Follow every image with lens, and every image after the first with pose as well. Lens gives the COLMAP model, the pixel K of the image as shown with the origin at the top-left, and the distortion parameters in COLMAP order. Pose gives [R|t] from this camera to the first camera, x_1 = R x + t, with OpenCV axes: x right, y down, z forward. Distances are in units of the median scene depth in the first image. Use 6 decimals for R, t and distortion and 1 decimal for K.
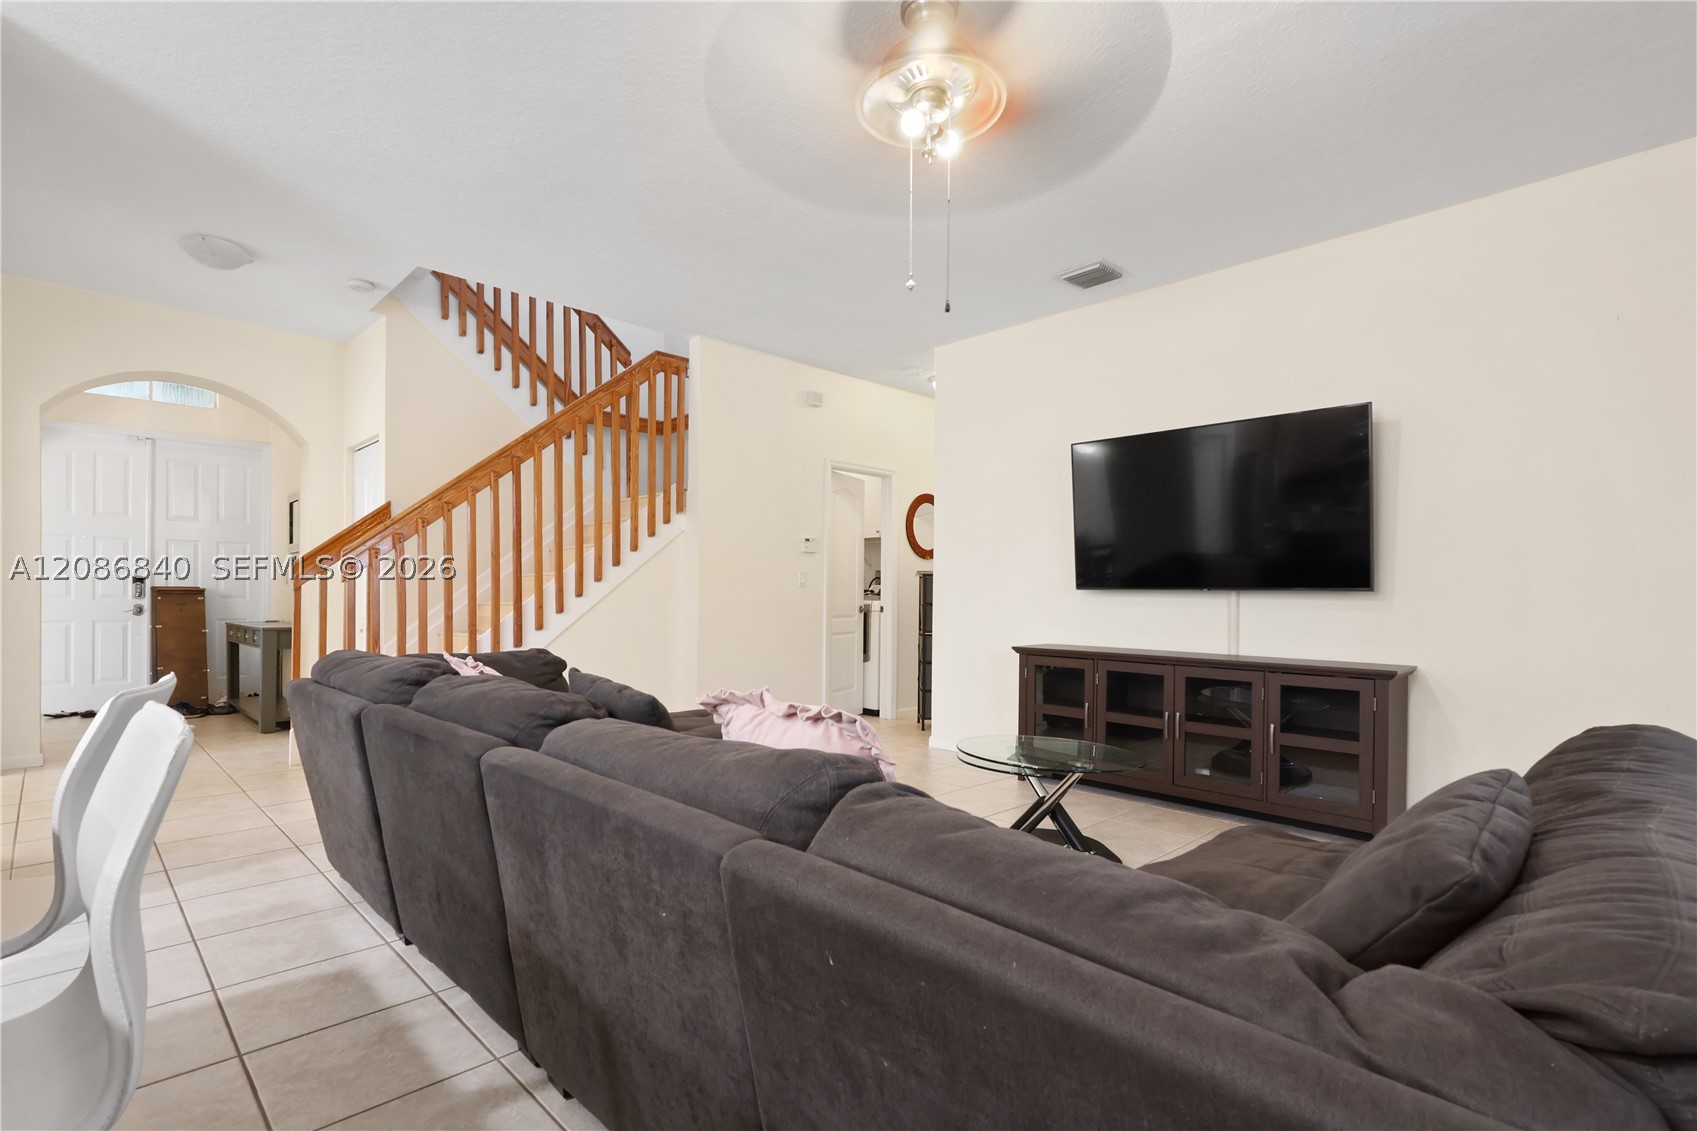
lens RADIAL K [[803.1, 0, 835.0], [0, 803.1, 591.8], [0, 0, 1]] dist [0.000195, 0.000226]
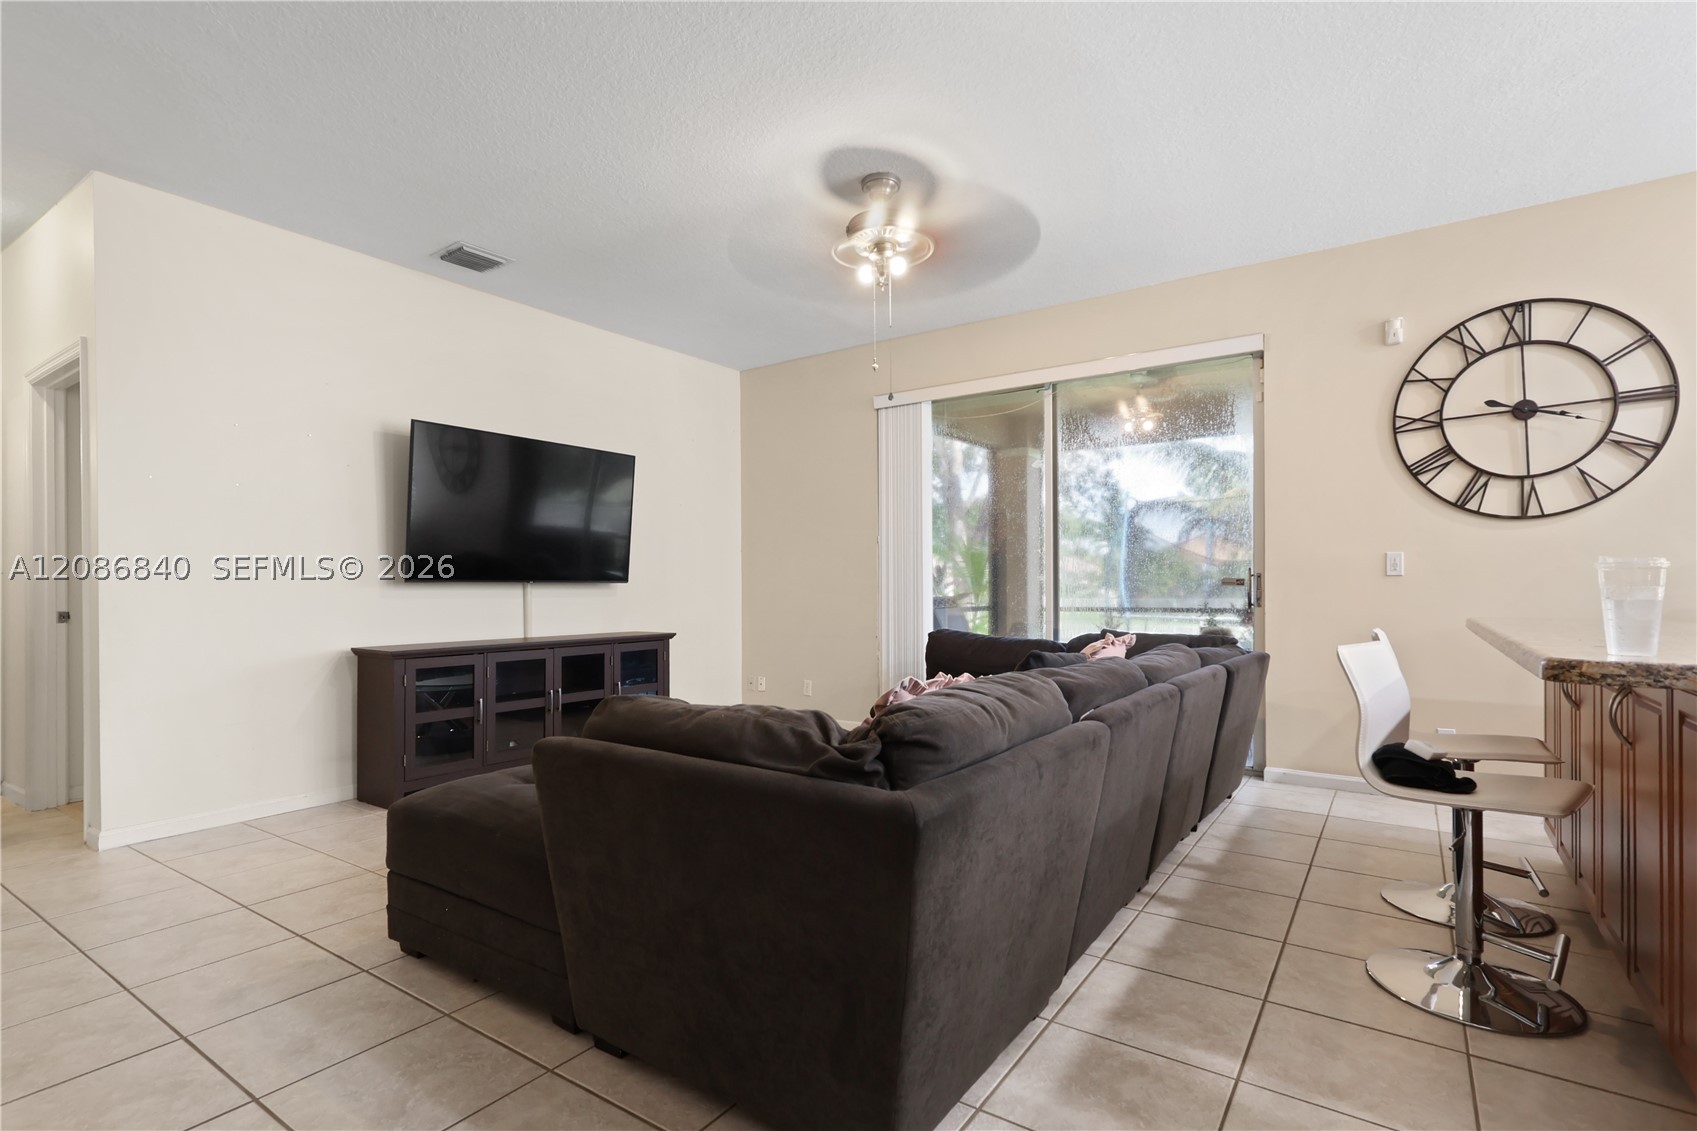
lens RADIAL K [[802.3, 0, 846.1], [0, 802.3, 582.3], [0, 0, 1]] dist [0.000746, 0.000356]
pose [[-0.183179, -0.011198, 0.983016, -0.848520], [0.005285, 0.999909, 0.012375, -0.015817], [-0.983065, 0.007462, -0.183104, 0.869802]]
